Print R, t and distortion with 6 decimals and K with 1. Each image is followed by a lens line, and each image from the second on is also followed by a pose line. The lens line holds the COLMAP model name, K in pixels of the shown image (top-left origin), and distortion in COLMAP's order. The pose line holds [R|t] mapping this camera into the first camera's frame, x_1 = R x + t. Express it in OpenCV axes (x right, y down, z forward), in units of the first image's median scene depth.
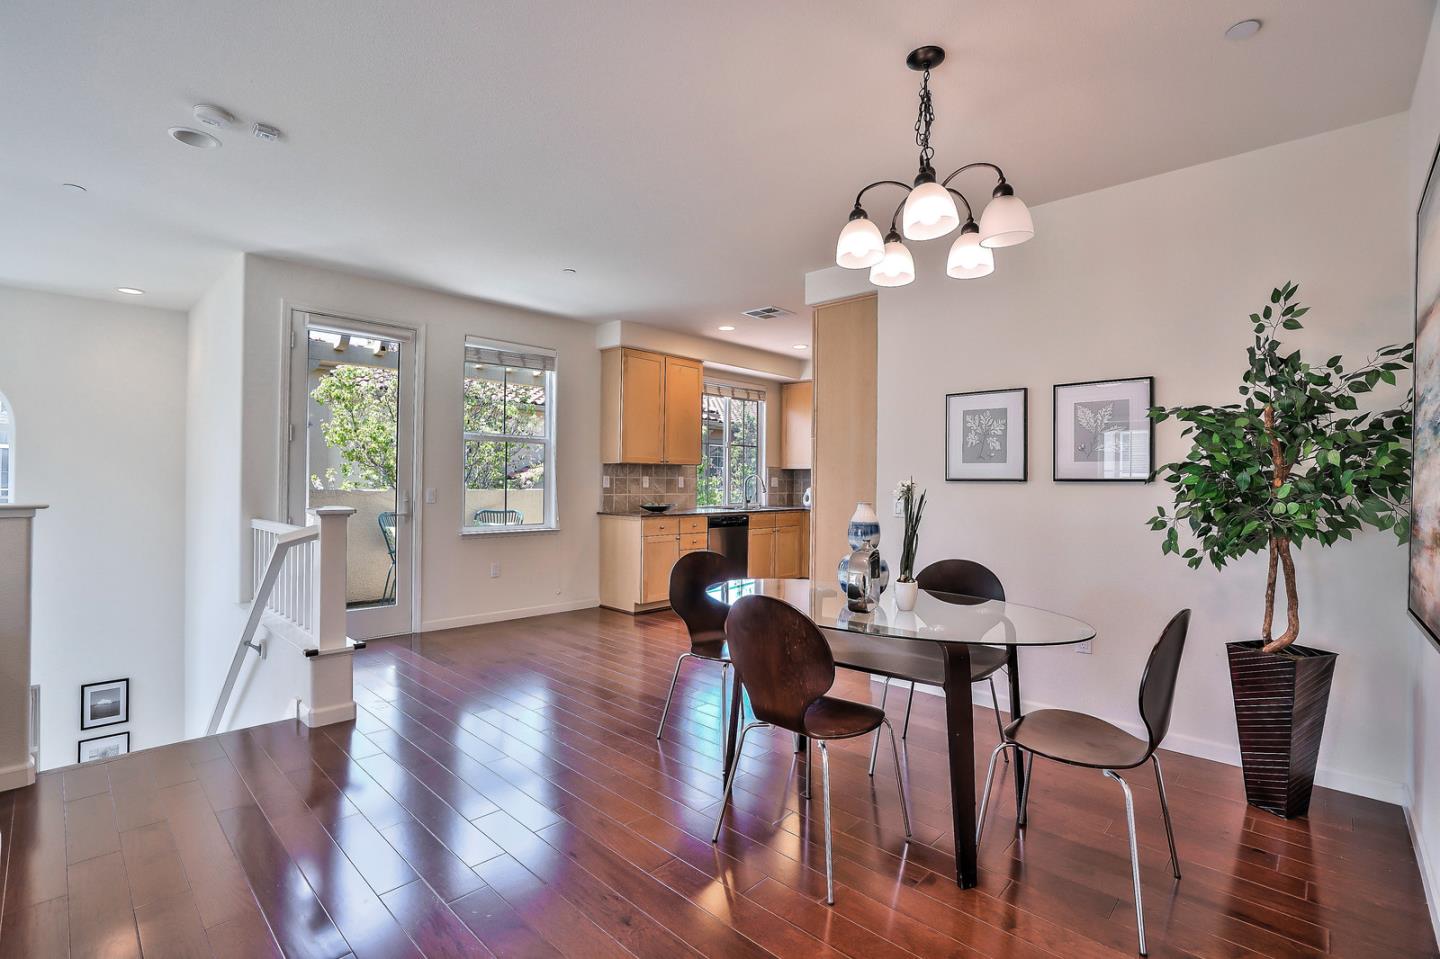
lens RADIAL K [[662.7, 0, 713.0], [0, 662.7, 481.4], [0, 0, 1]] dist [-0.040858, 0.009969]
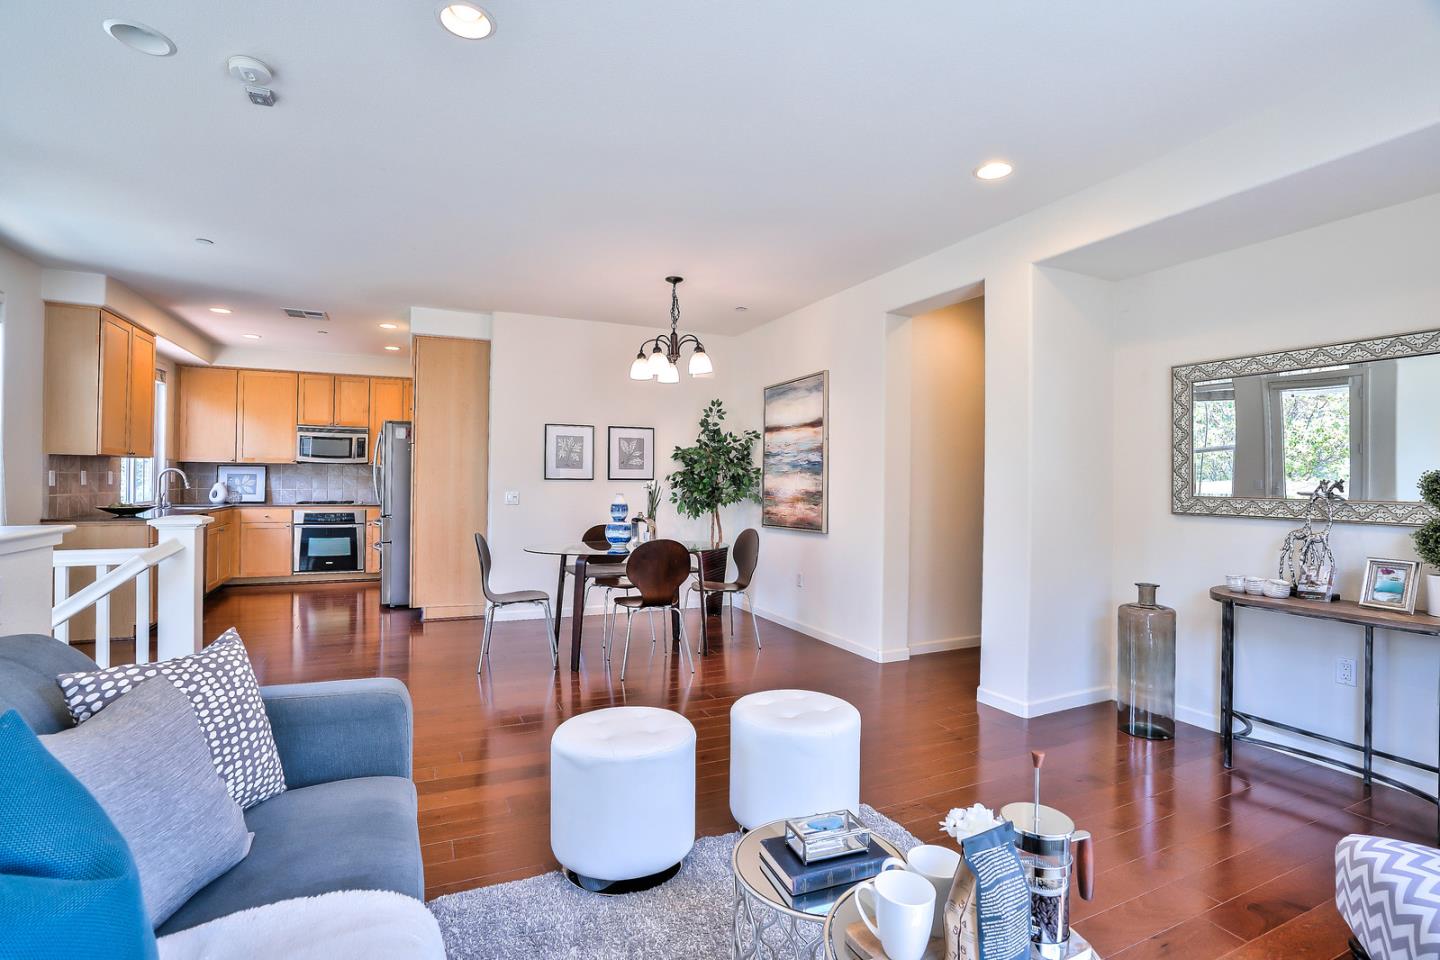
lens RADIAL K [[662.7, 0, 709.1], [0, 662.7, 479.4], [0, 0, 1]] dist [-0.040858, 0.009969]
pose [[0.377637, -0.003958, 0.925945, -1.113617], [-0.007668, 0.999943, 0.007402, -0.018372], [-0.925922, -0.009896, 0.377586, 0.063837]]
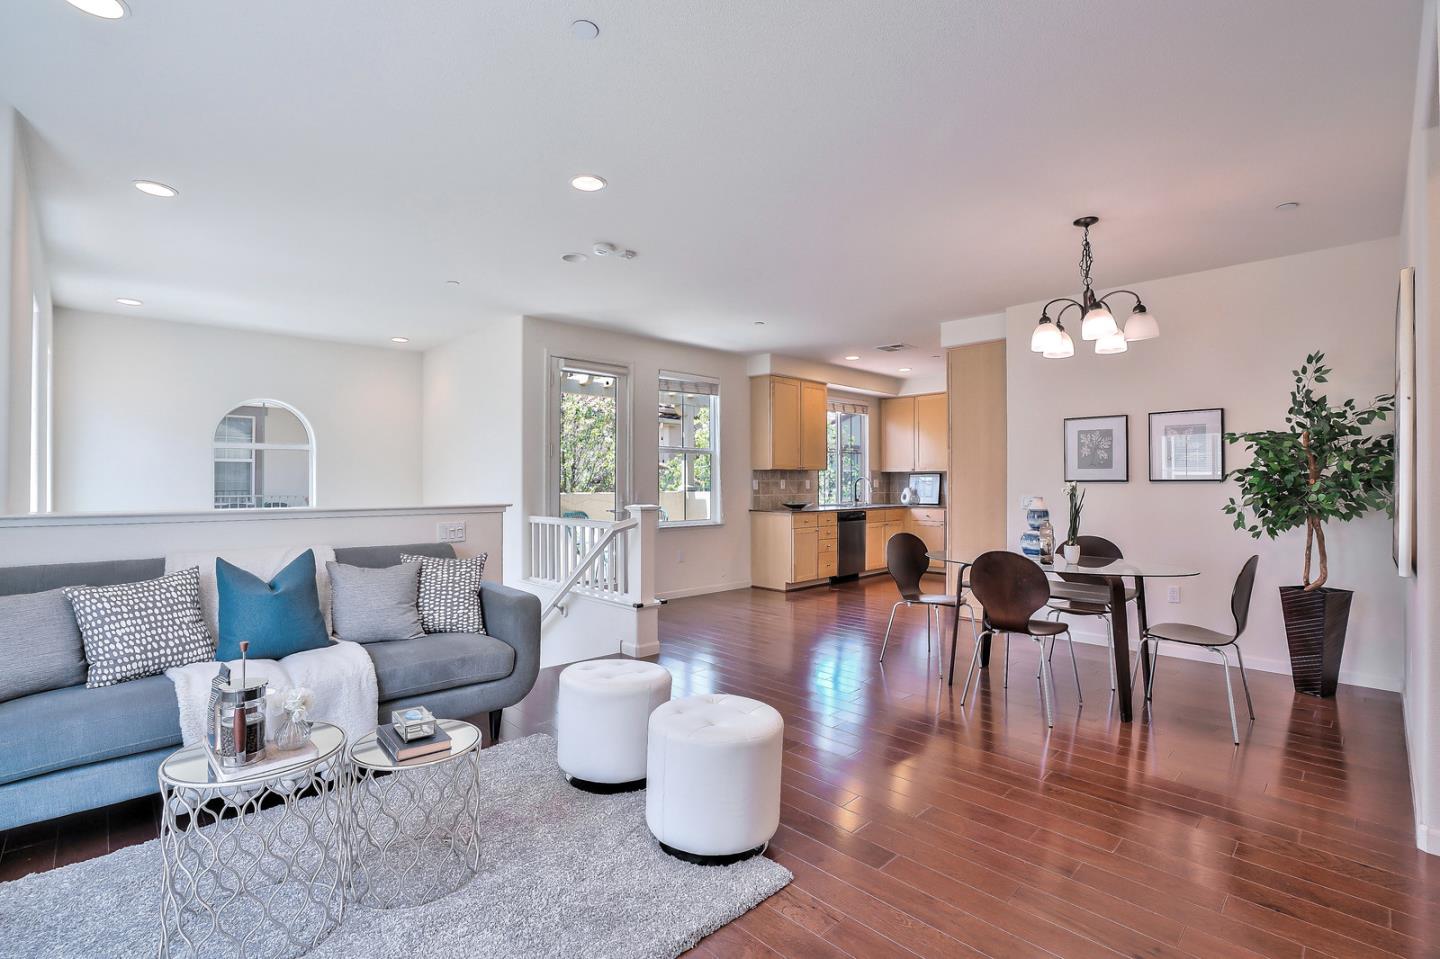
lens RADIAL K [[662.7, 0, 713.4], [0, 662.7, 480.0], [0, 0, 1]] dist [-0.040858, 0.009969]
pose [[0.999087, -0.010133, -0.041502, -0.376296], [0.009963, 0.999941, -0.004301, -0.006989], [0.041543, 0.003883, 0.999129, -0.458015]]
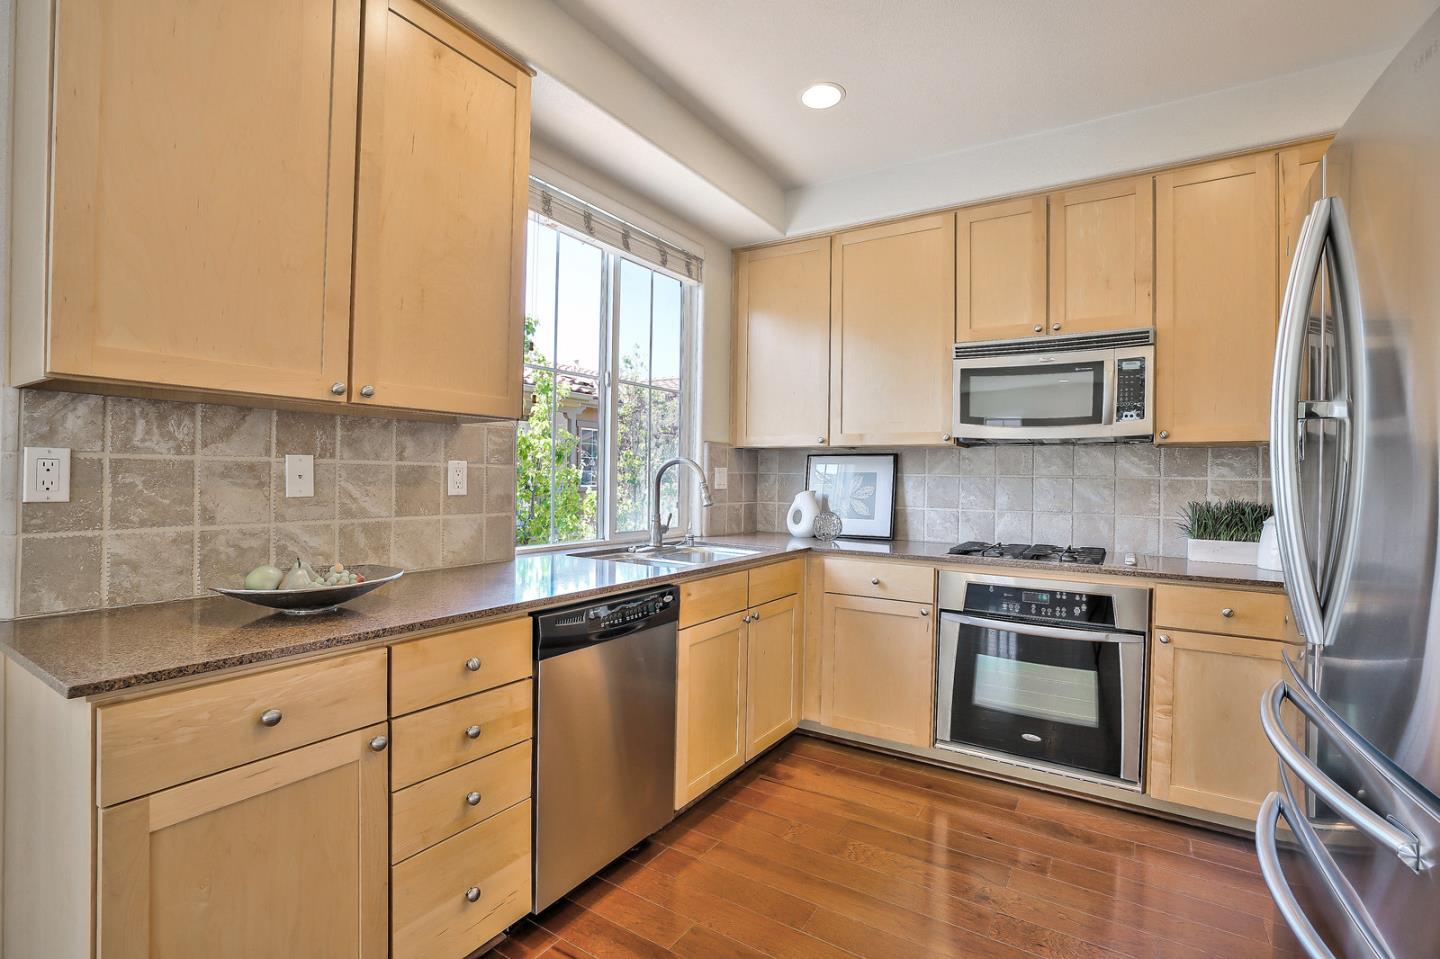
lens RADIAL K [[662.7, 0, 716.2], [0, 662.7, 474.3], [0, 0, 1]] dist [-0.040858, 0.009969]
pose [[0.982002, 0.006628, 0.188754, 0.025962], [-0.006165, 0.999976, -0.003042, -0.000188], [-0.188770, 0.001823, 0.982020, 1.516345]]
